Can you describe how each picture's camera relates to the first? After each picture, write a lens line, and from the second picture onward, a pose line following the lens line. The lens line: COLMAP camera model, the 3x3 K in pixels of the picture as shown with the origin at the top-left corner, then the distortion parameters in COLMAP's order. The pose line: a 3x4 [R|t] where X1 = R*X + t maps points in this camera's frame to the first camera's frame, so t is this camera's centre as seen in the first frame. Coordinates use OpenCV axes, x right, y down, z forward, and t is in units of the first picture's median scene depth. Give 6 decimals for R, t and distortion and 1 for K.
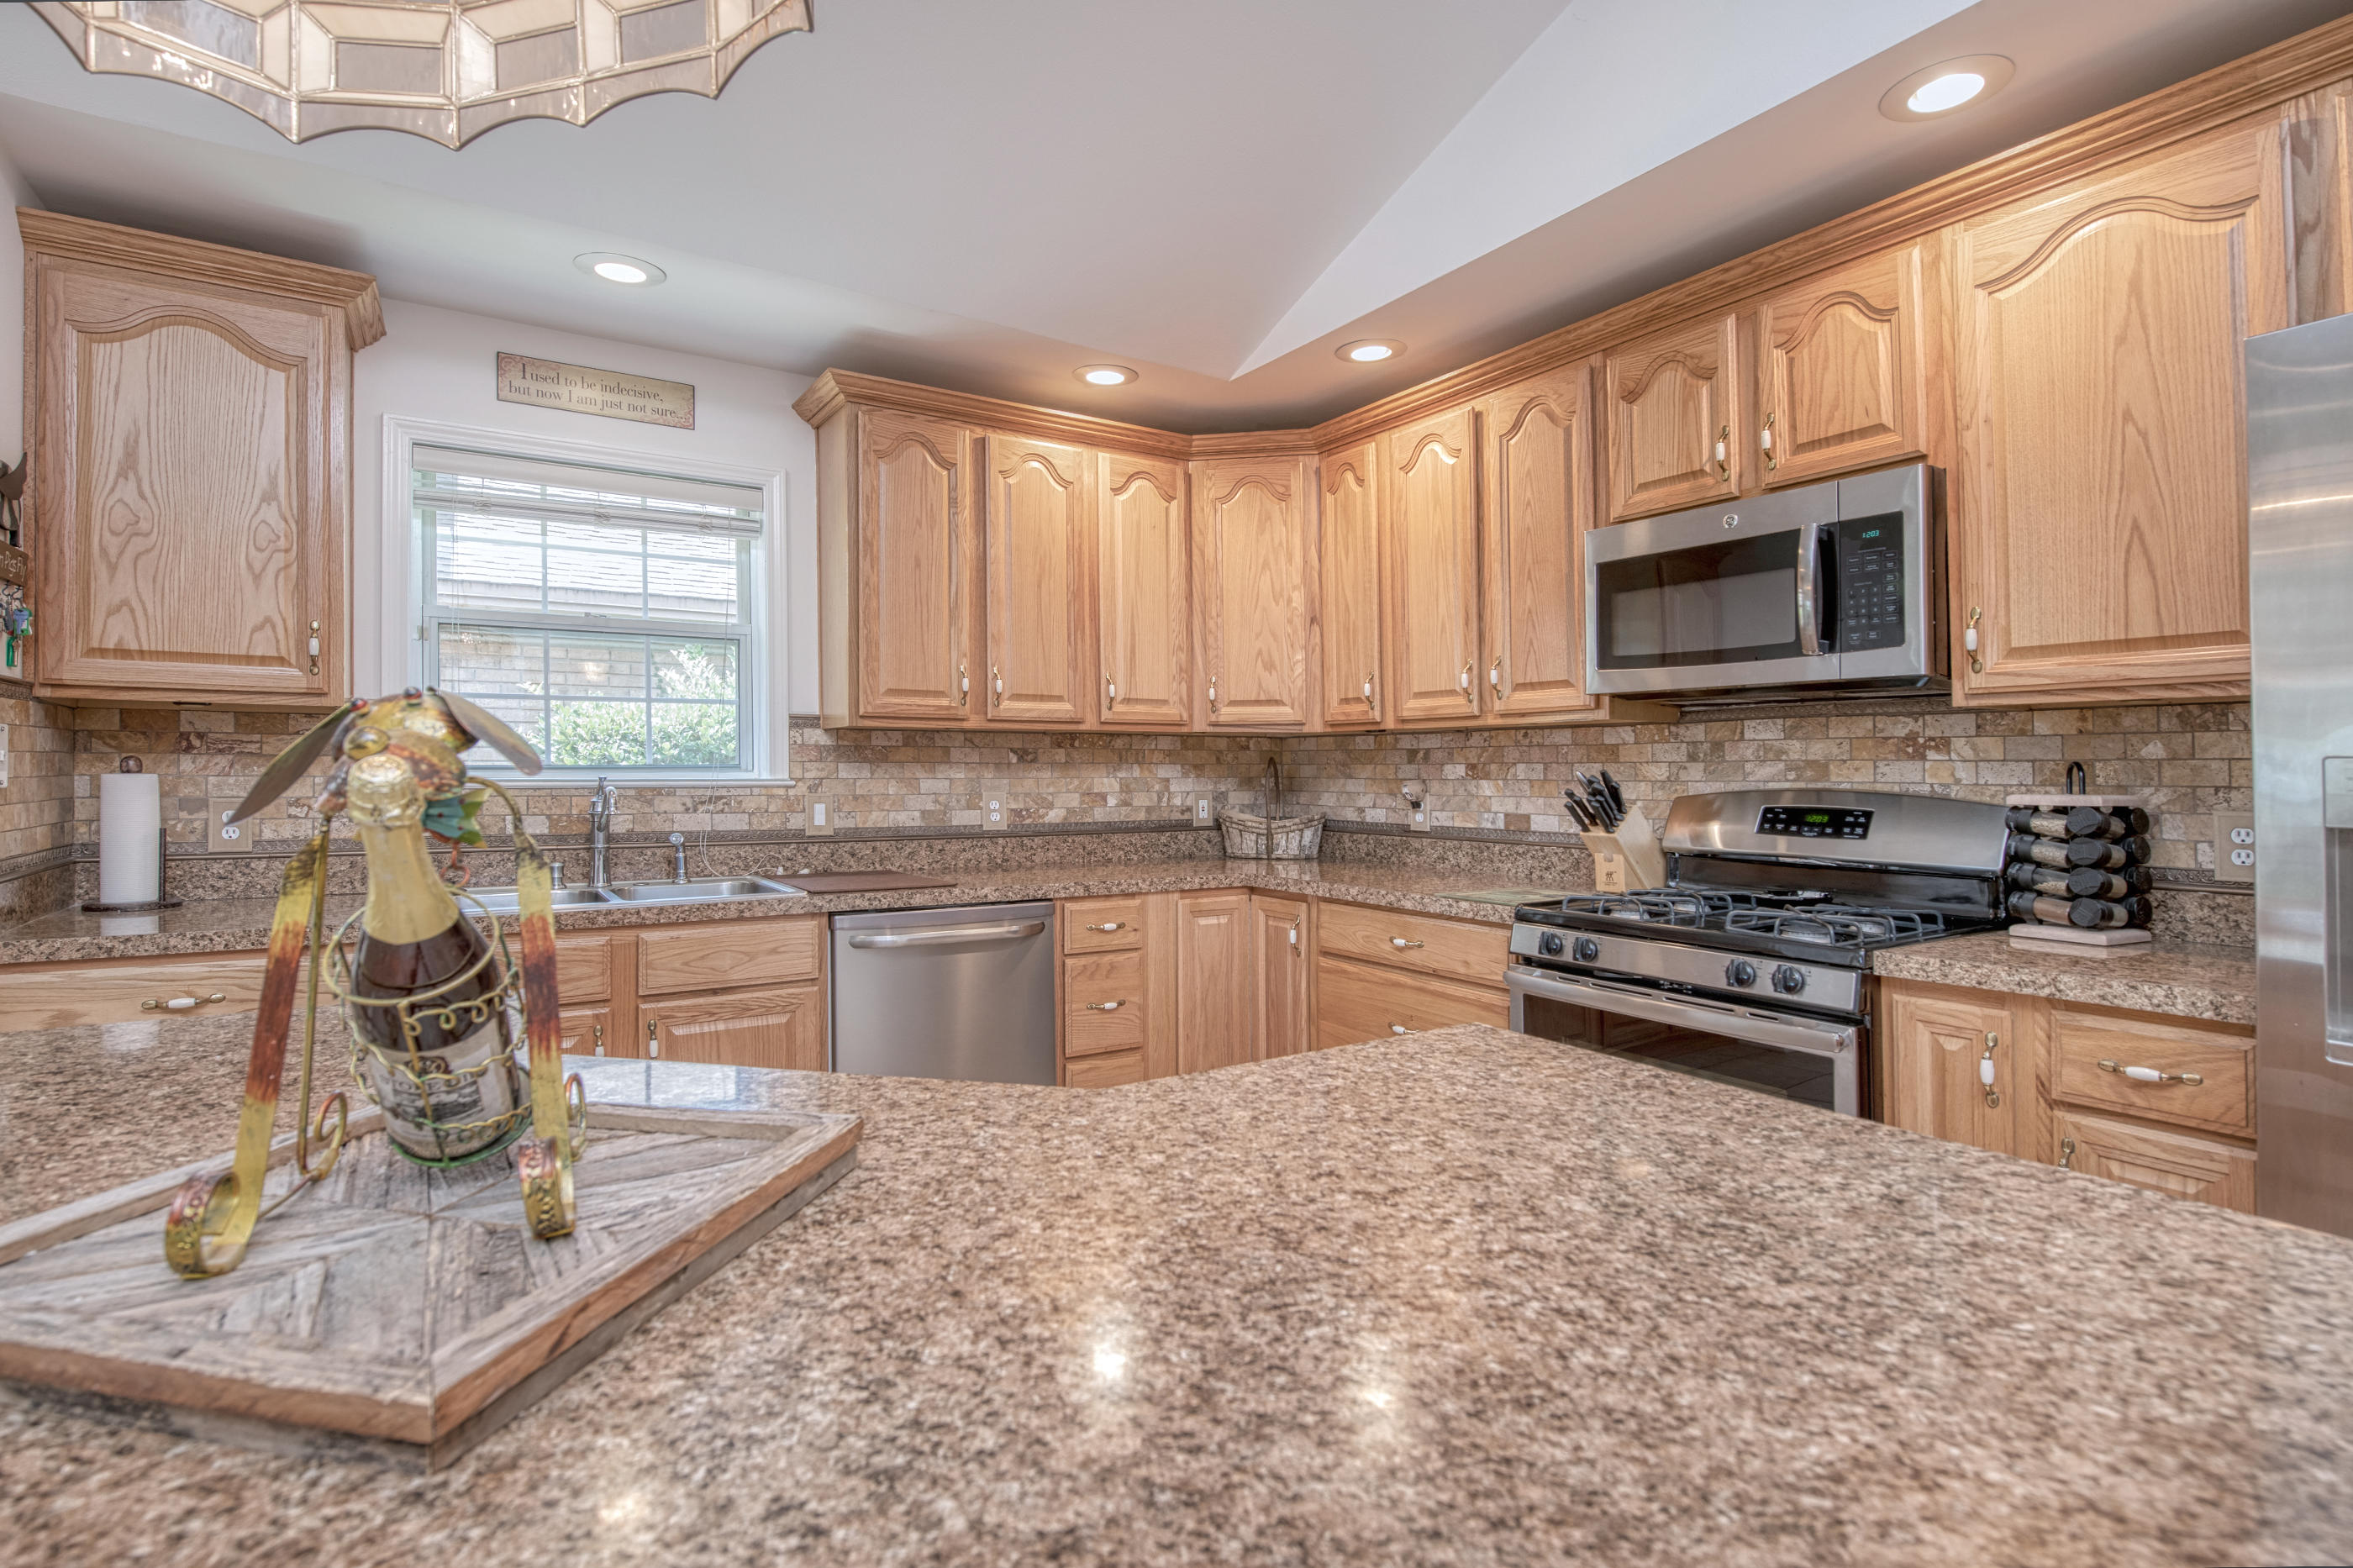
lens RADIAL K [[1108.5, 0, 1179.5], [0, 1108.5, 785.5], [0, 0, 1]] dist [-0.003723, -0.000271]
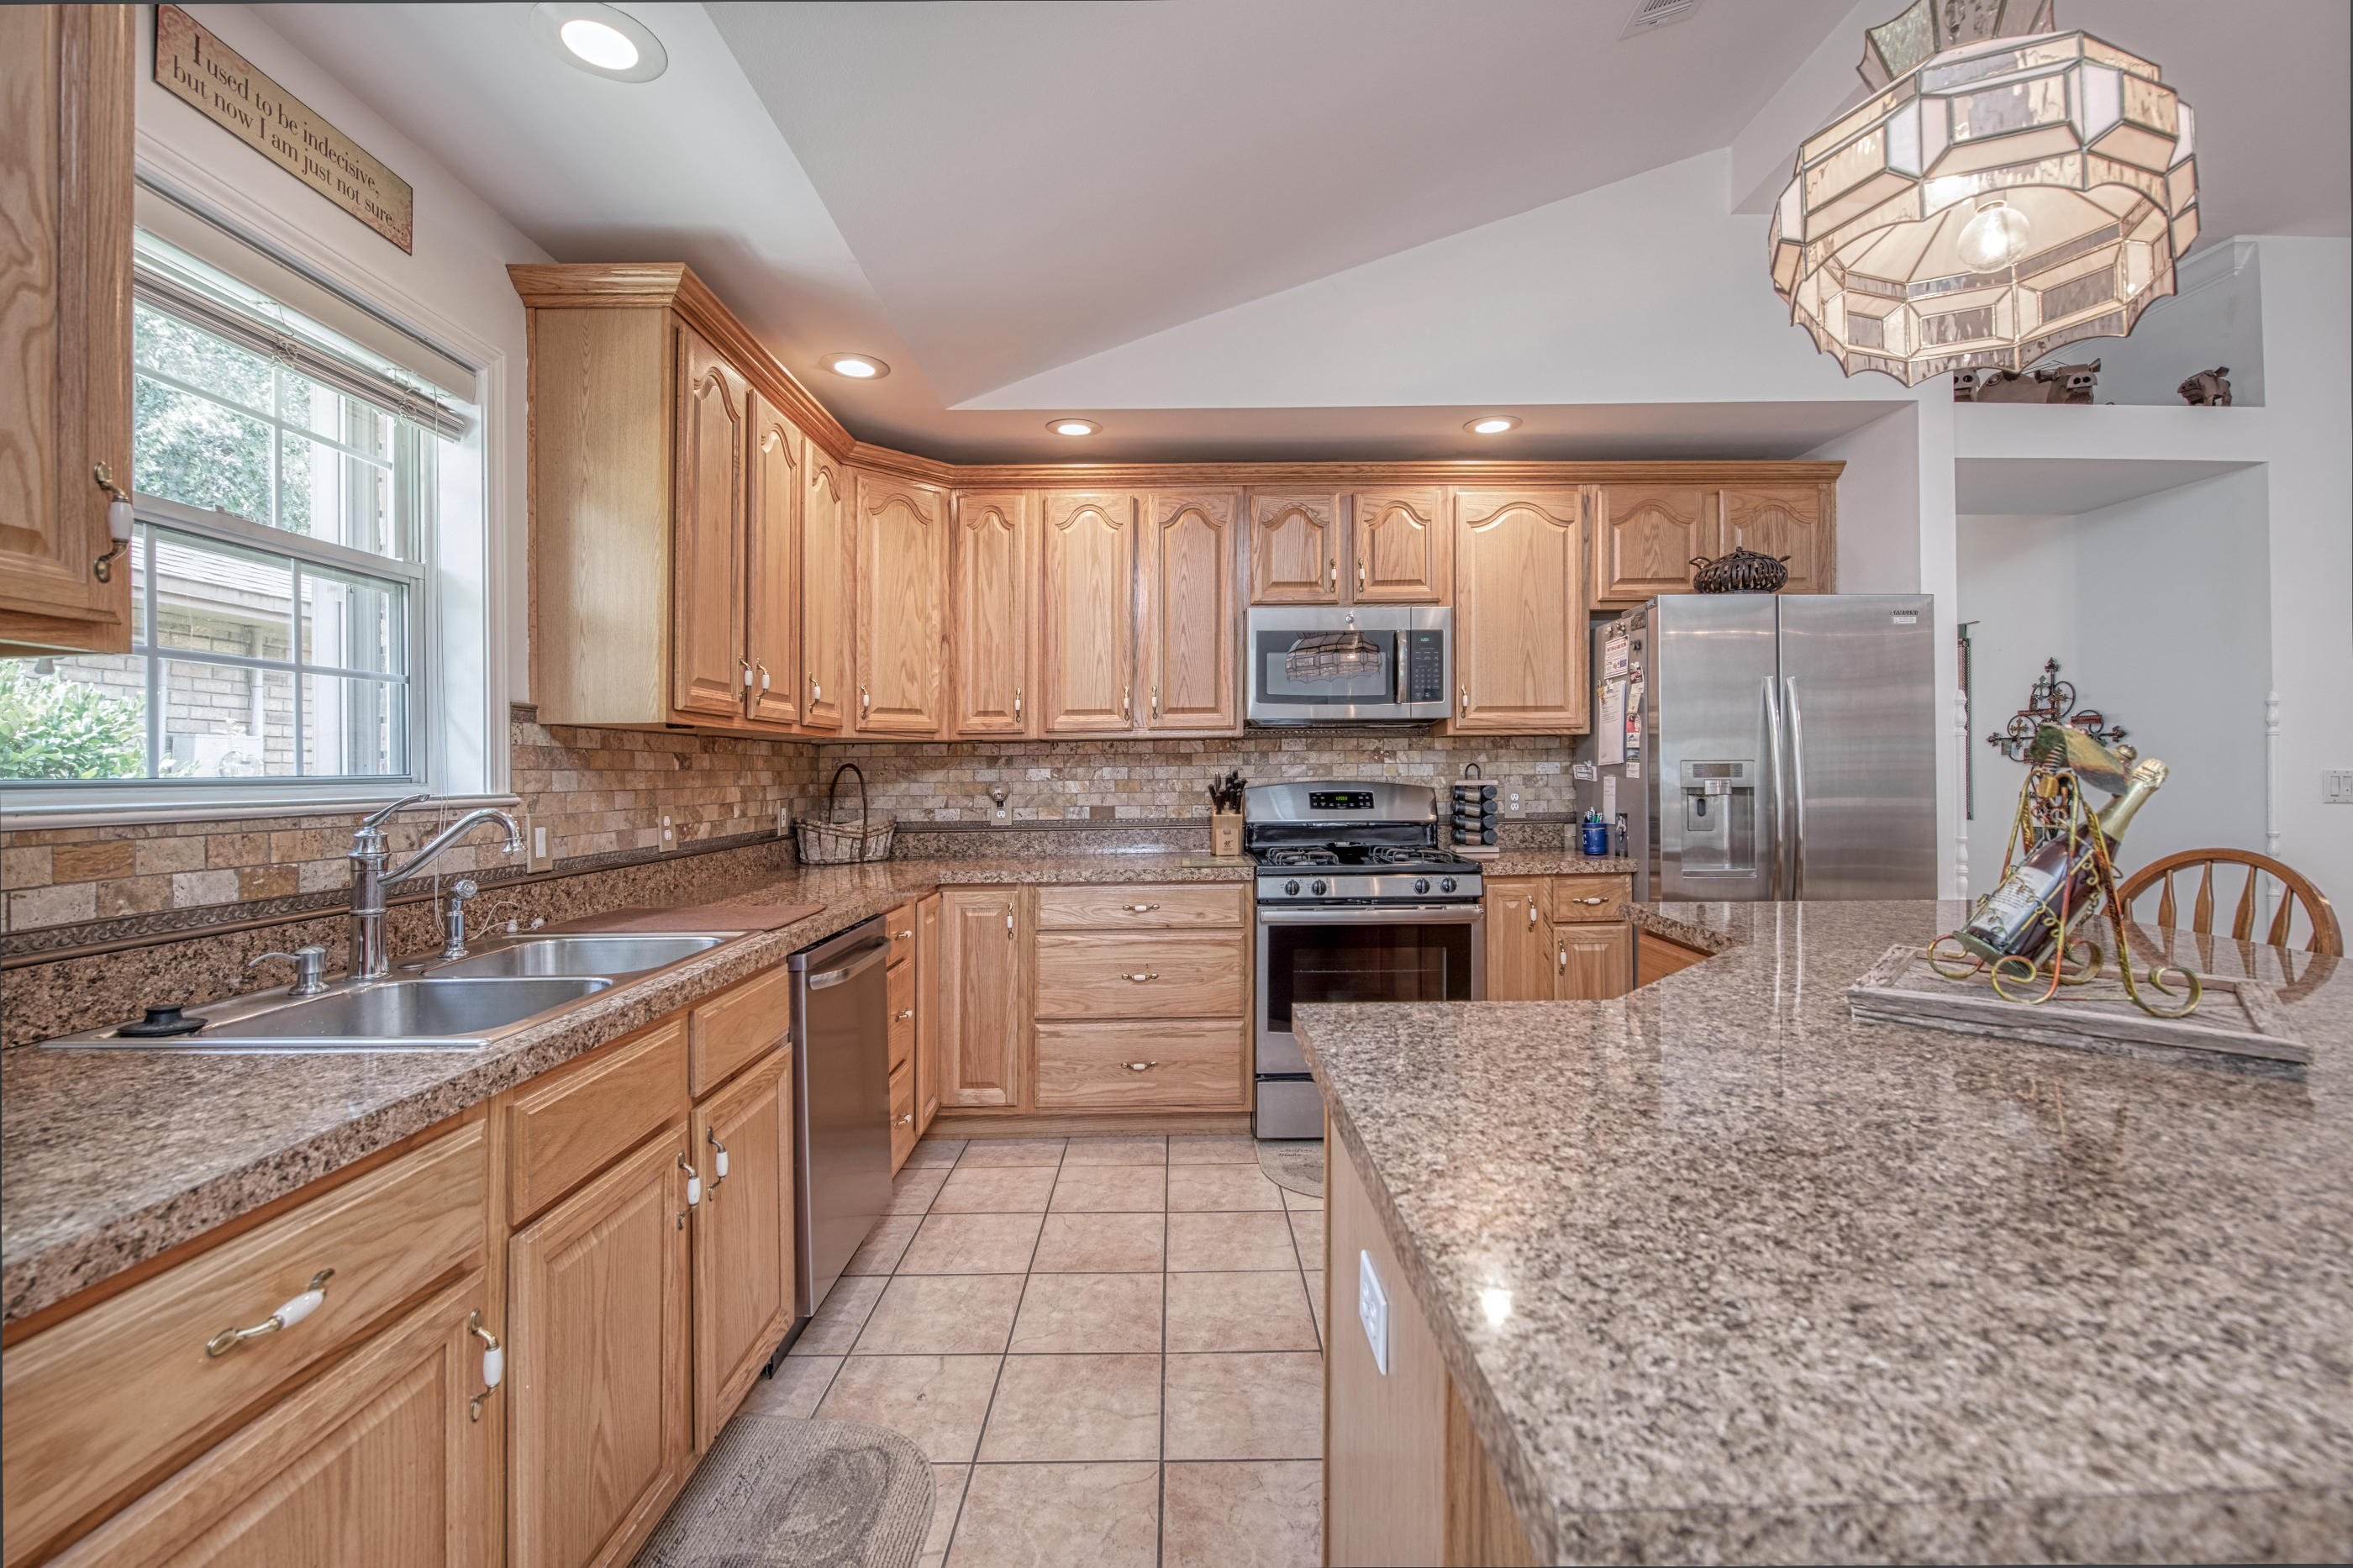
lens RADIAL K [[1020.8, 0, 1180.0], [0, 1020.8, 771.5], [0, 0, 1]] dist [0.002525, 0.000113]
pose [[0.532831, -0.008165, 0.846182, -0.689957], [0.024164, 0.999692, -0.005570, -0.006533], [-0.845876, 0.023415, 0.532865, 0.302737]]
